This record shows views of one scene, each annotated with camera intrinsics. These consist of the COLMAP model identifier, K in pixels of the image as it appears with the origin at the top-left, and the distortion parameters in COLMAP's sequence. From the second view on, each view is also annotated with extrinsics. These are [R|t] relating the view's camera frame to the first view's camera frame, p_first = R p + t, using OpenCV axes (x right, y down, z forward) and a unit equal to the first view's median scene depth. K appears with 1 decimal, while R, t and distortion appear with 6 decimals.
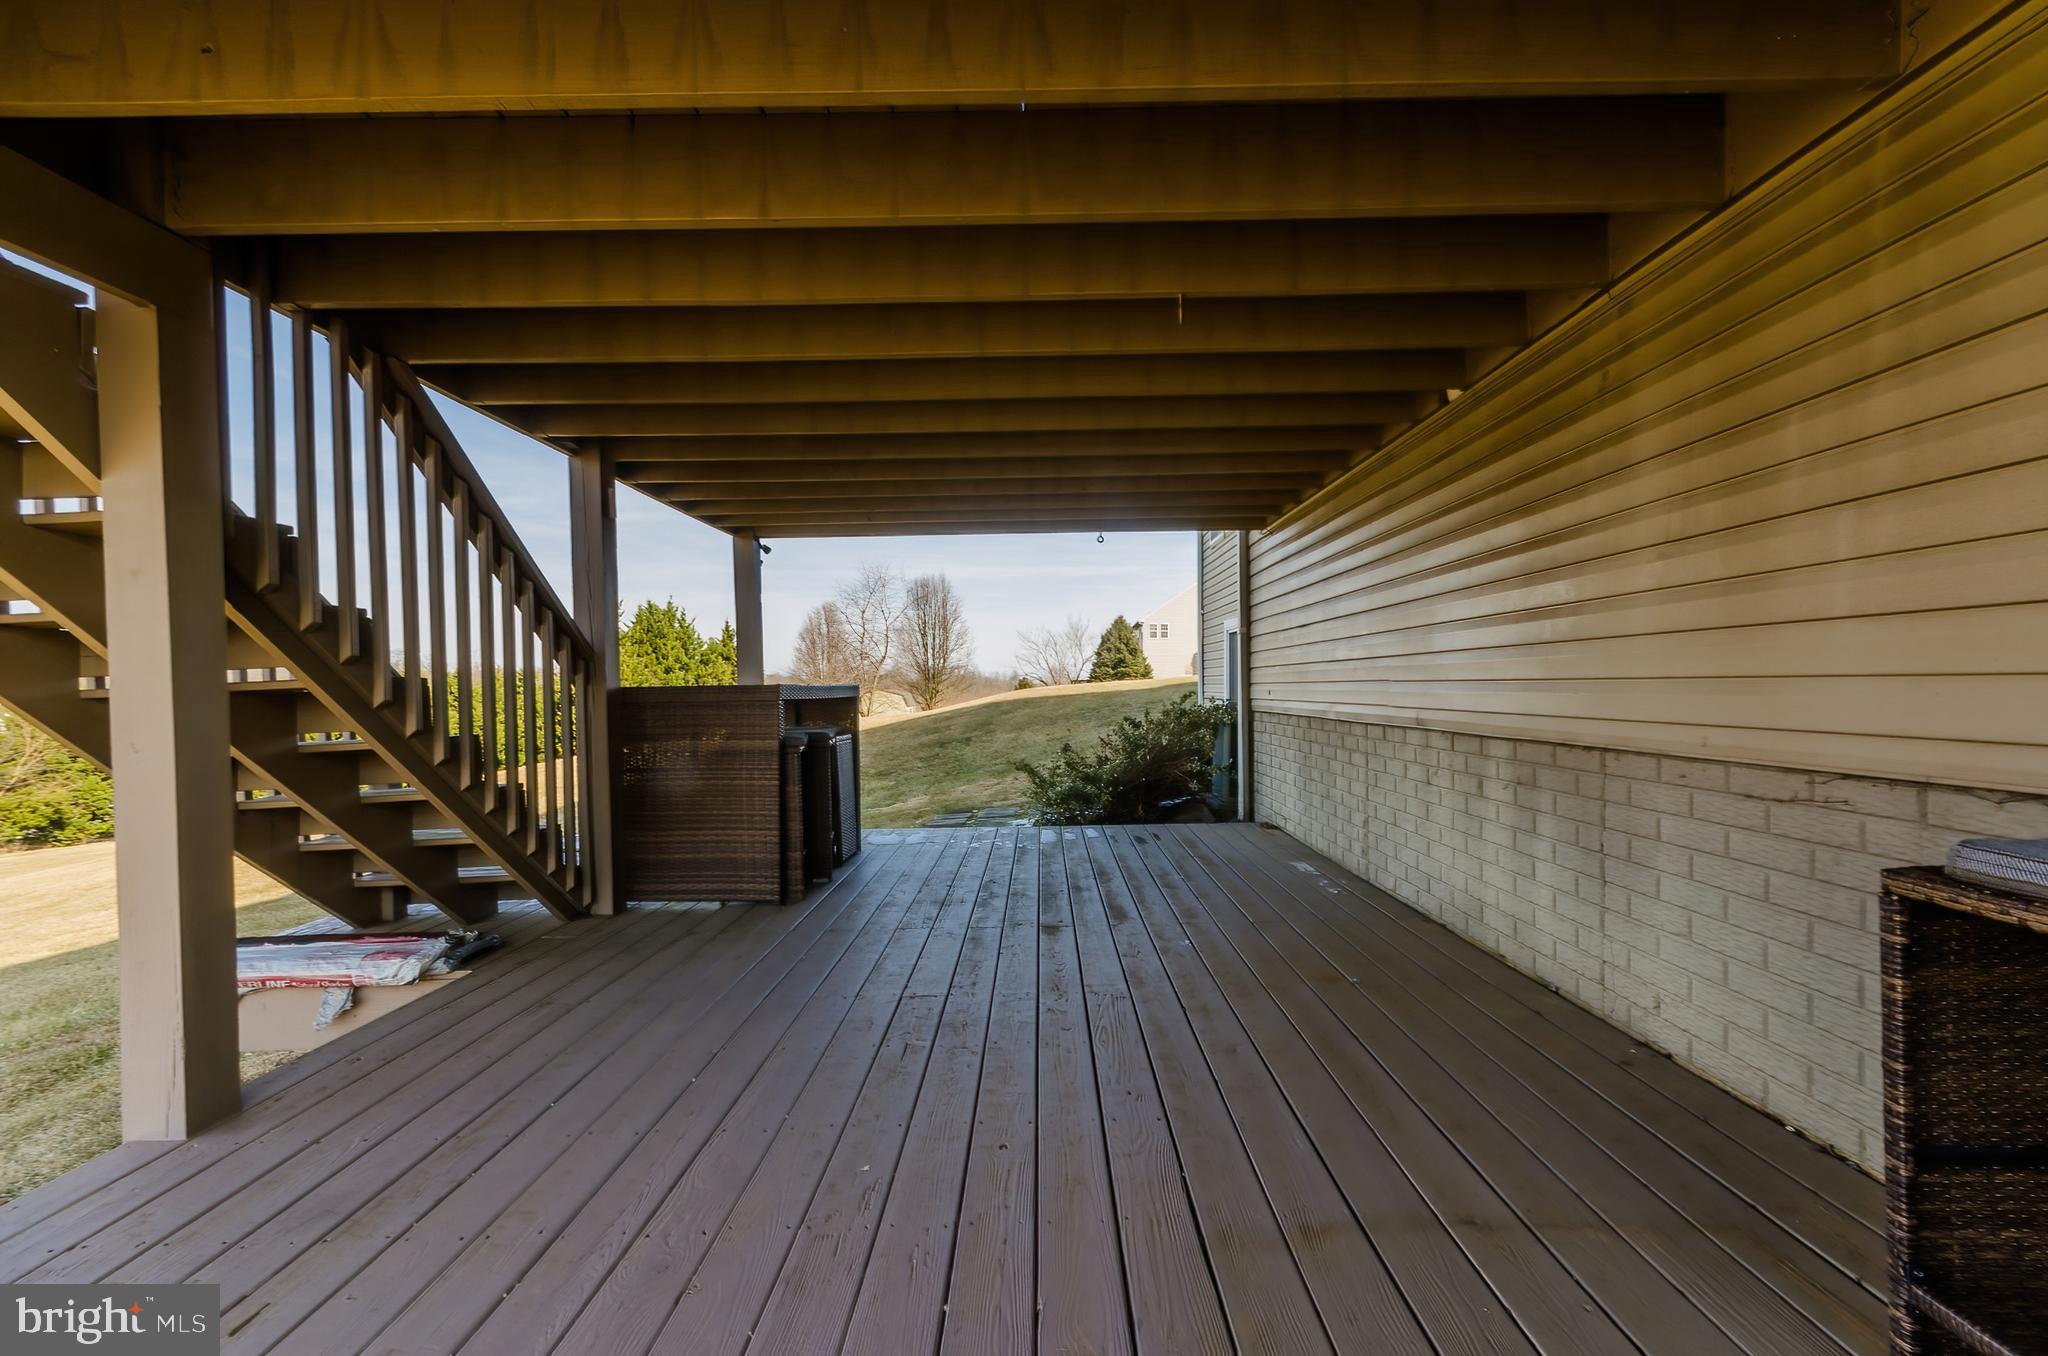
lens RADIAL K [[897.8, 0, 1046.3], [0, 897.8, 690.8], [0, 0, 1]] dist [0.009382, -0.001397]
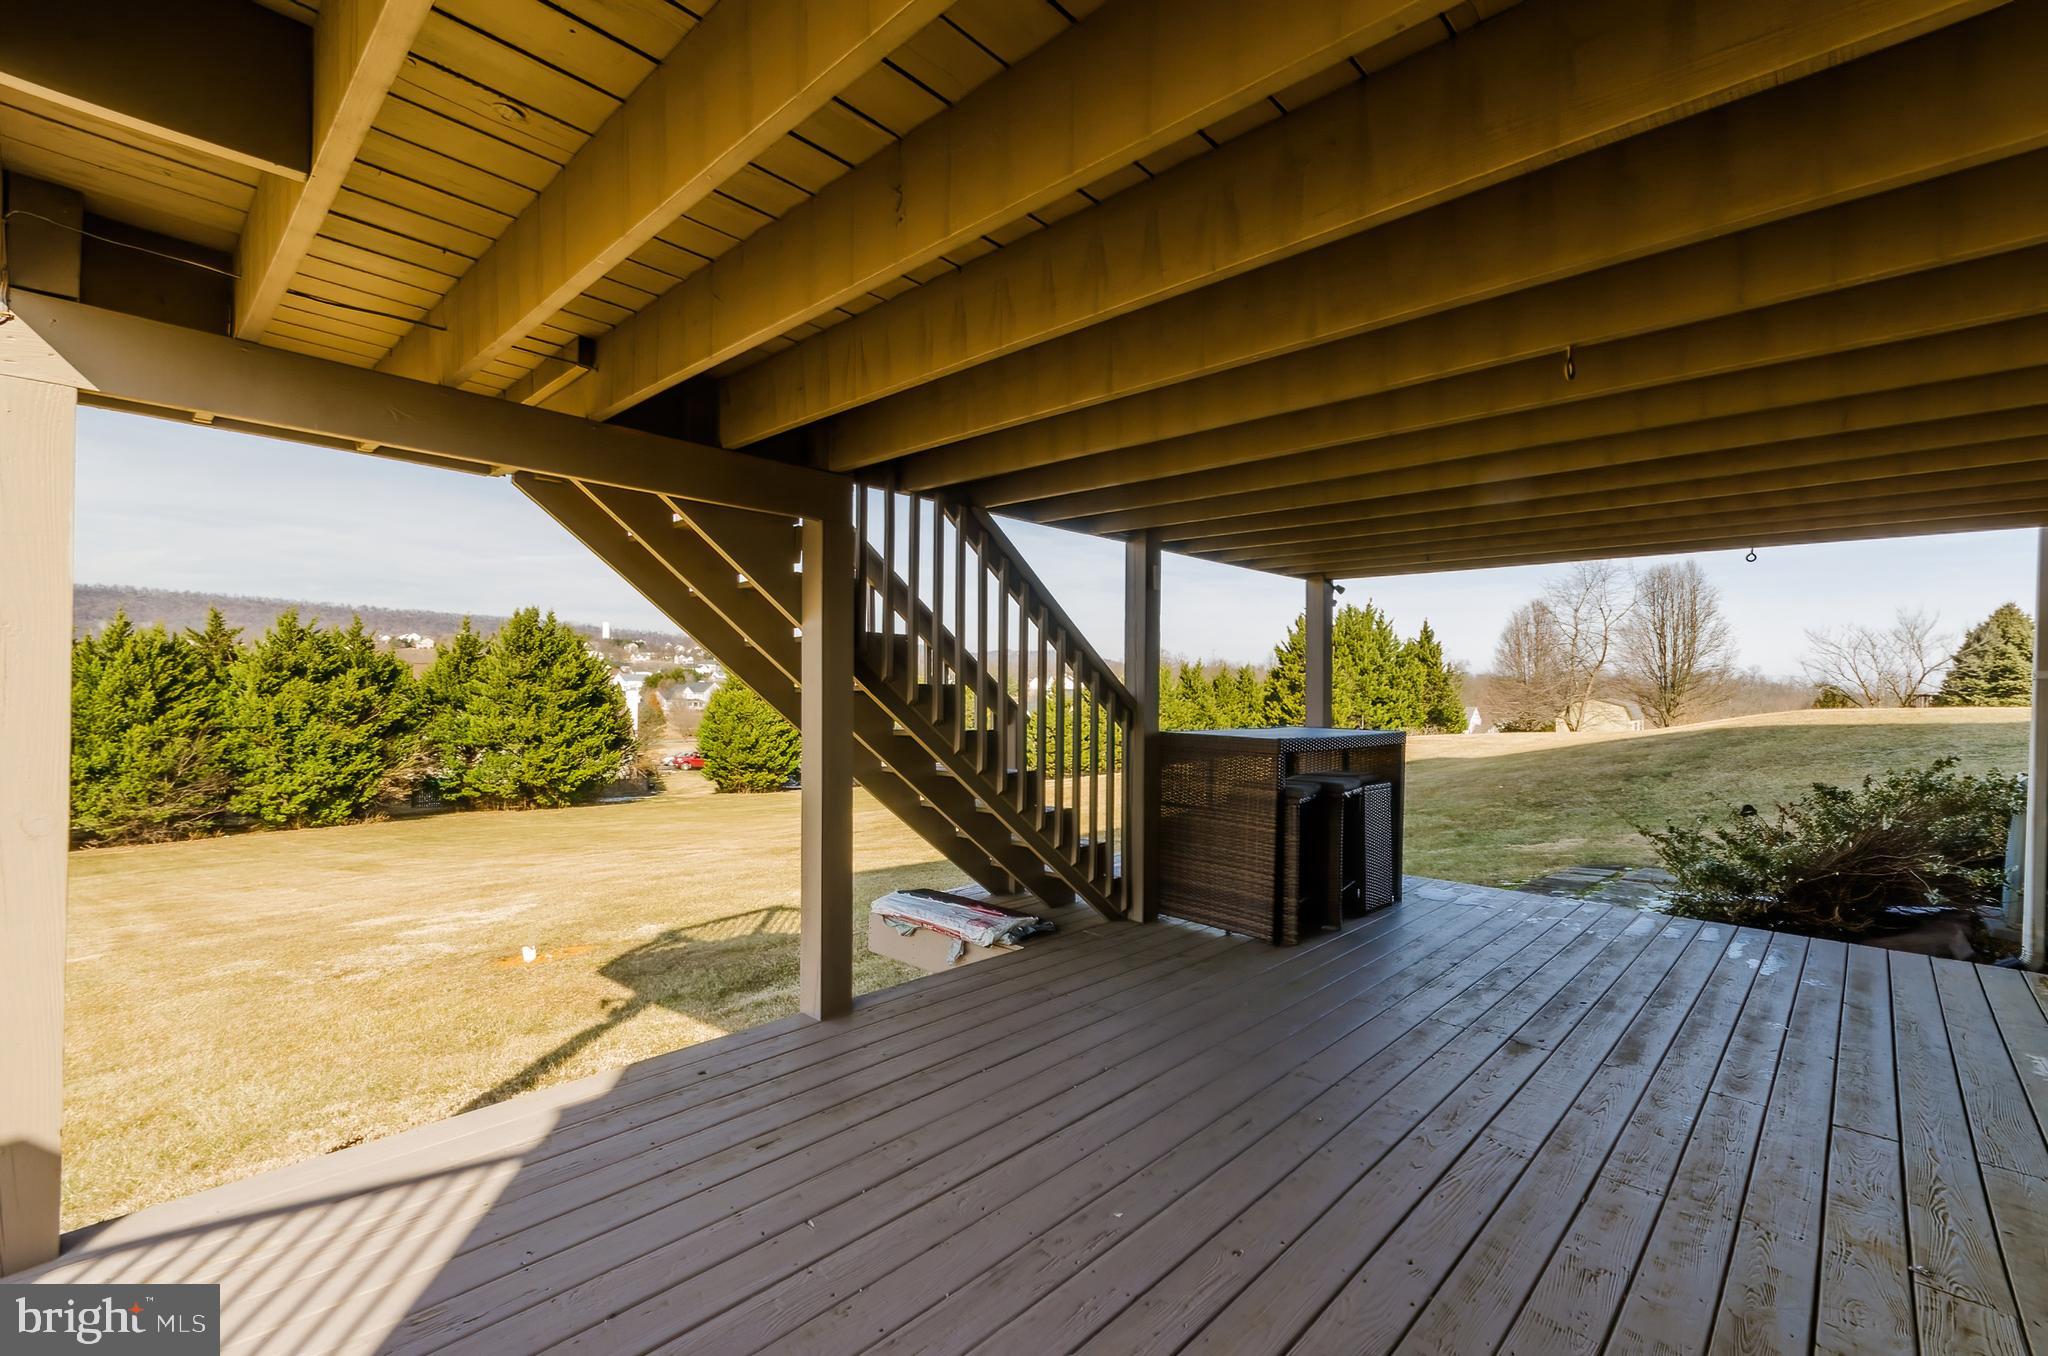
lens RADIAL K [[897.8, 0, 1057.3], [0, 897.8, 686.1], [0, 0, 1]] dist [0.009382, -0.001397]
pose [[0.737572, 0.029940, -0.674605, 0.232533], [-0.031456, 0.999455, 0.009965, -0.074162], [0.674536, 0.013870, 0.738112, 0.039230]]
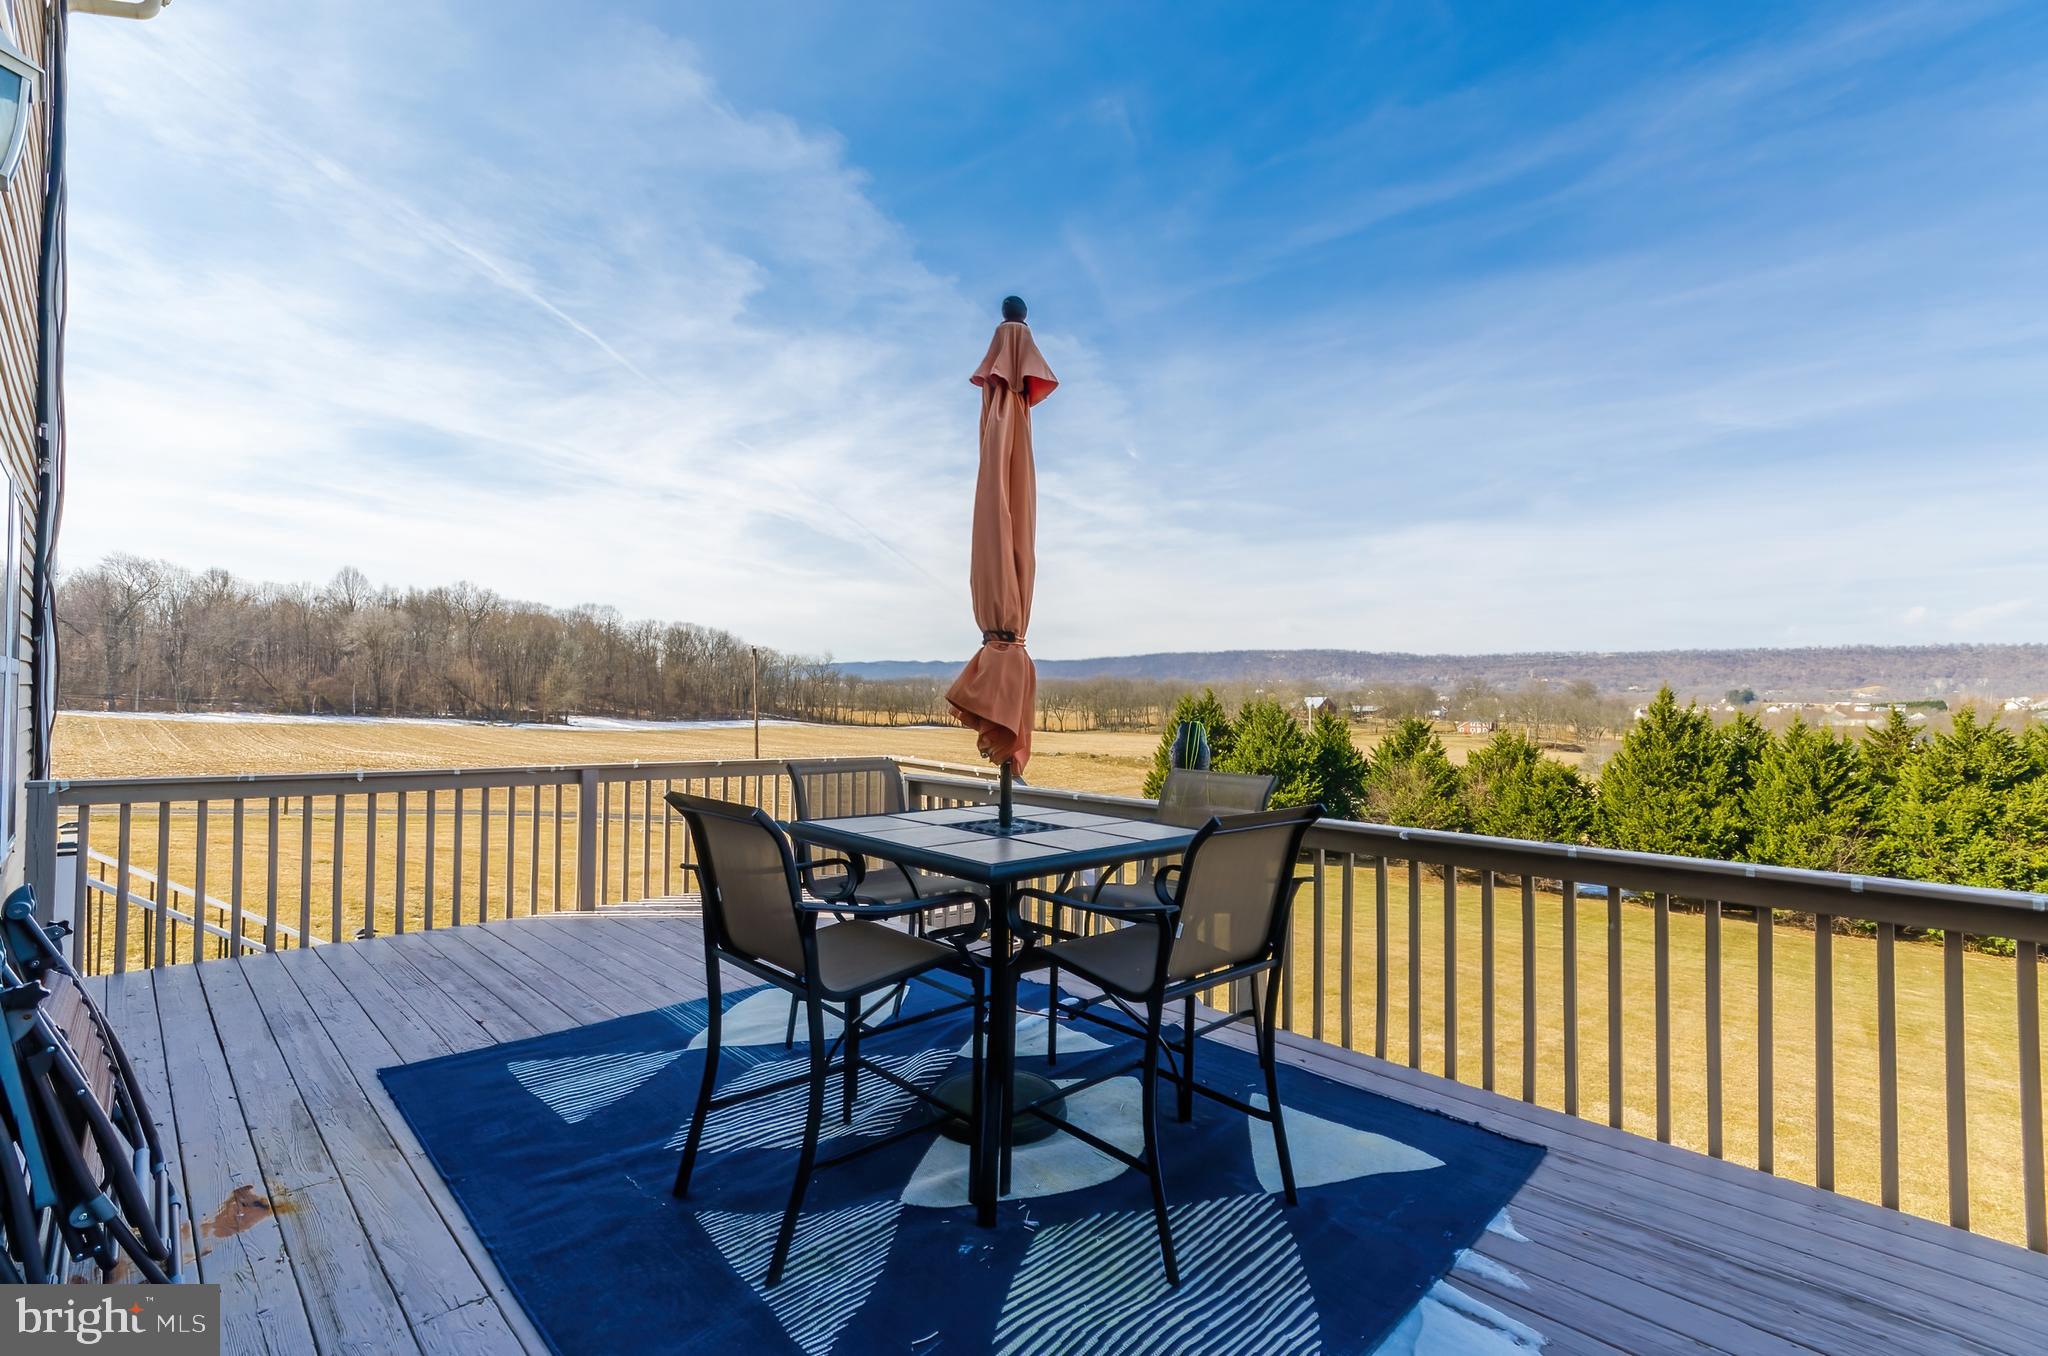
lens RADIAL K [[897.8, 0, 1043.3], [0, 897.8, 692.5], [0, 0, 1]] dist [0.009382, -0.001397]
pose [[-0.696318, -0.005600, -0.717712, 0.311993], [-0.016630, 0.999827, 0.008334, -0.677413], [0.717541, 0.017739, -0.696290, 1.481594]]
